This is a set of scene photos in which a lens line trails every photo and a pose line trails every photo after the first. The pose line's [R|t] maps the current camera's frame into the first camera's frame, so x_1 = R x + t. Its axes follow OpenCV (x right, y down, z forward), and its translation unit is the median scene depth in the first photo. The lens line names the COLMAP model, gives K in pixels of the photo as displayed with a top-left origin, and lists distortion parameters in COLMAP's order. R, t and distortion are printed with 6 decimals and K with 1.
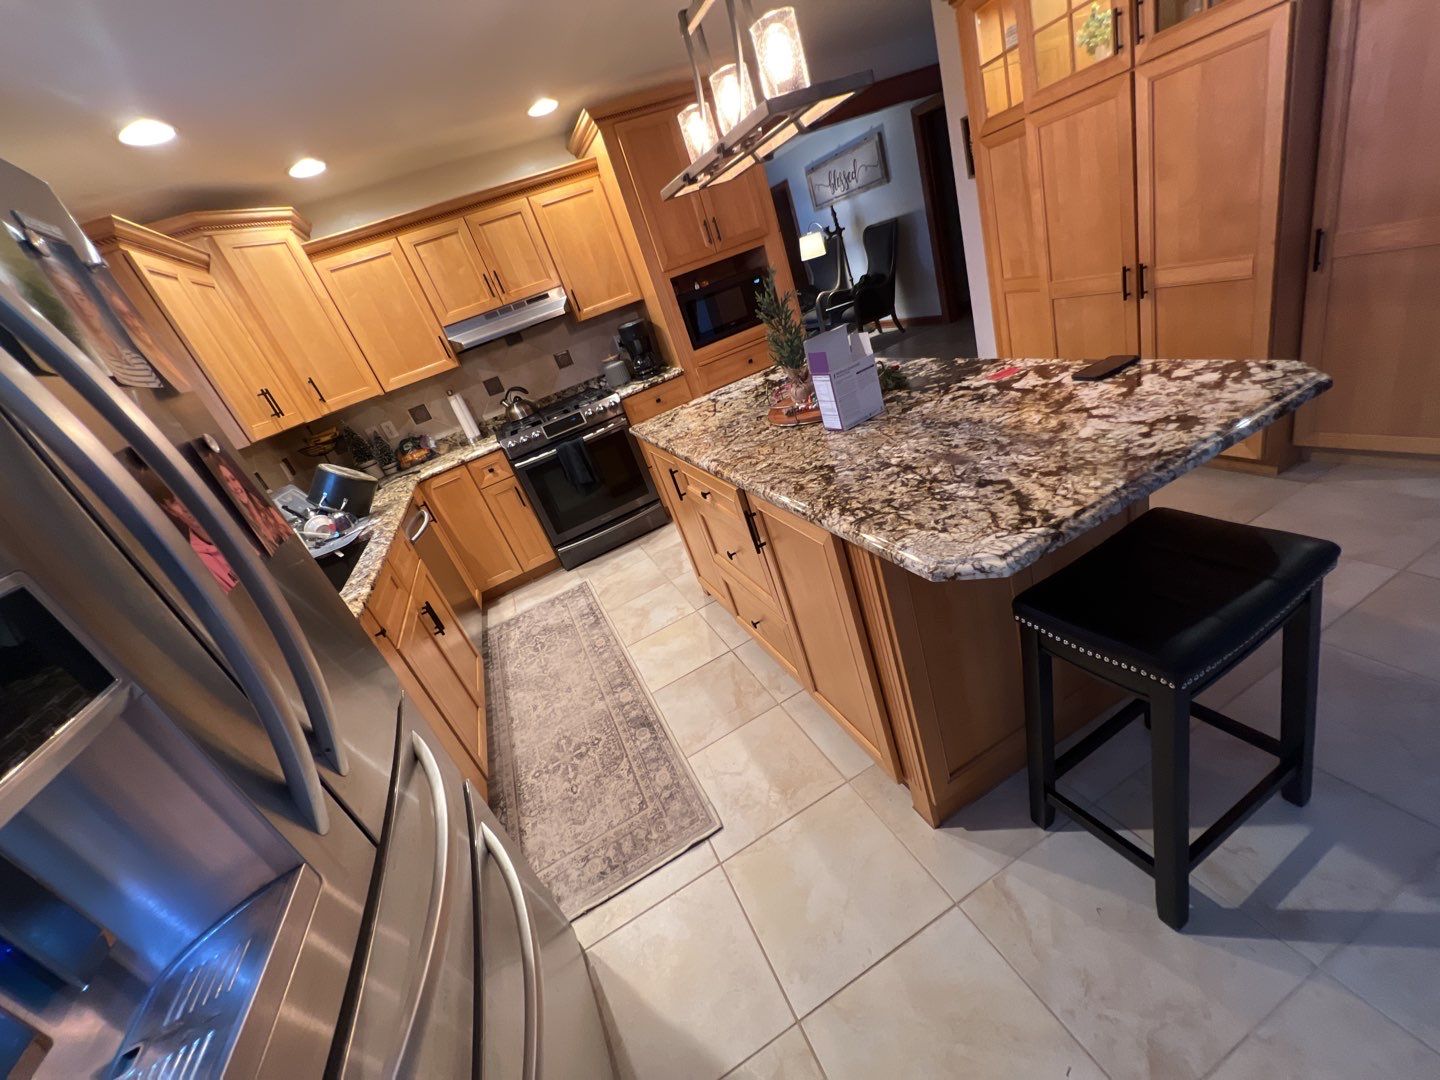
lens RADIAL K [[578.4, 0, 718.4], [0, 578.4, 538.8], [0, 0, 1]] dist [-0.000179, 0.000749]
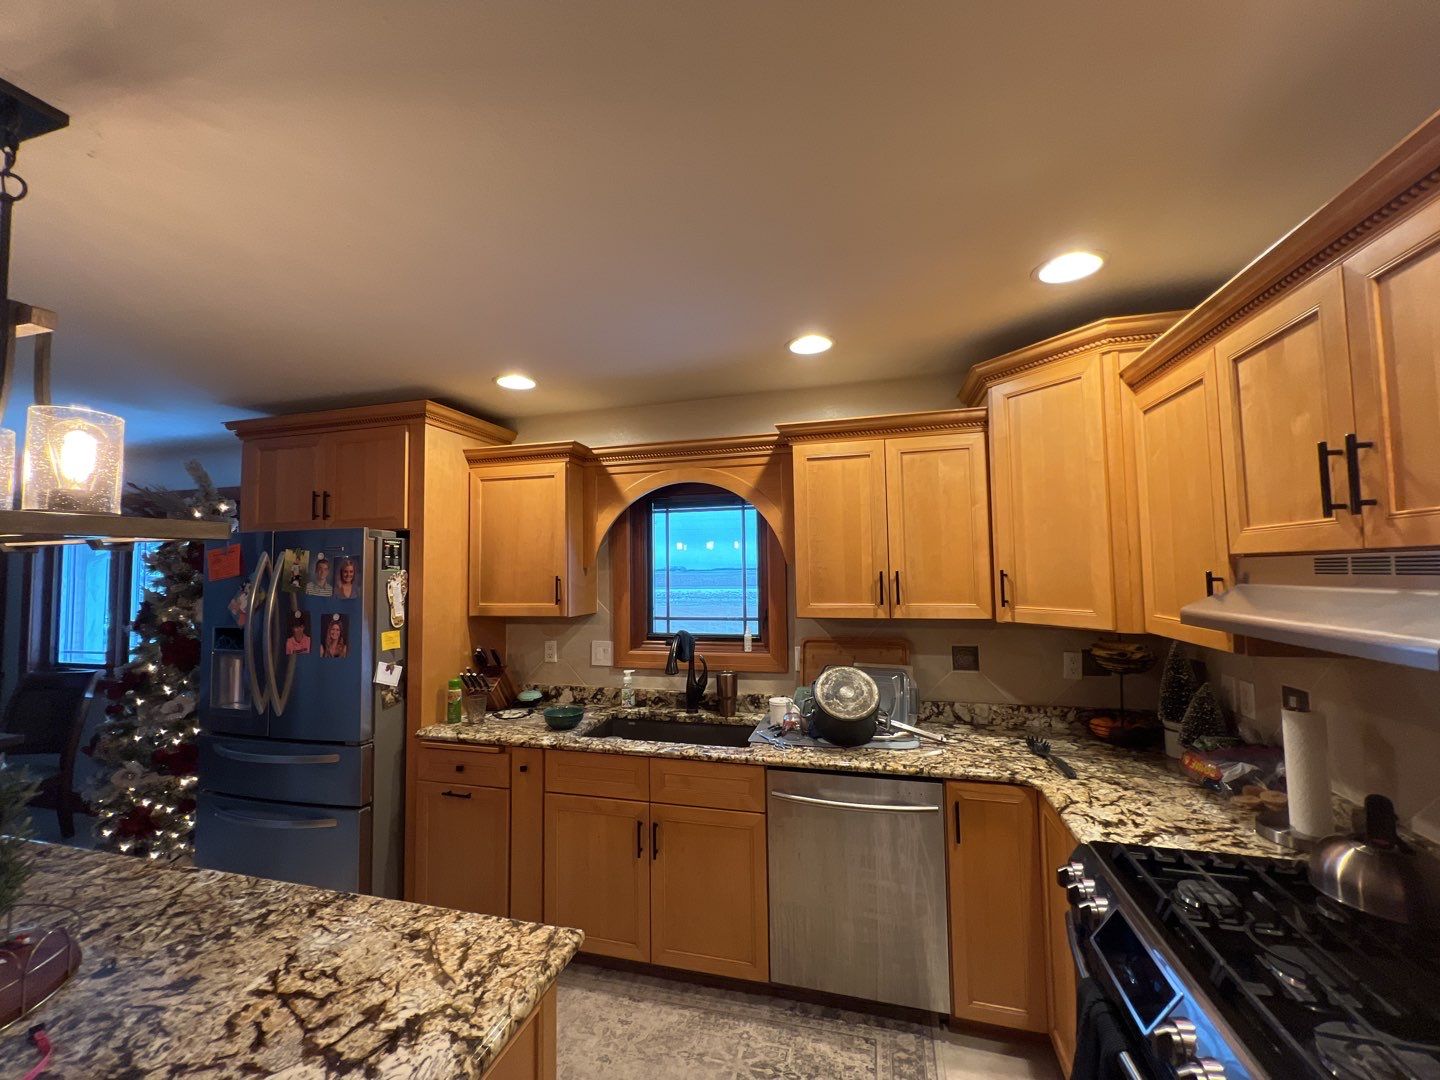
lens RADIAL K [[578.4, 0, 715.3], [0, 578.4, 535.8], [0, 0, 1]] dist [-0.000179, 0.000749]
pose [[-0.589606, 0.277575, -0.758497, 0.026485], [-0.144415, 0.887730, 0.437127, -0.588716], [0.794676, 0.367271, -0.483324, 1.070900]]
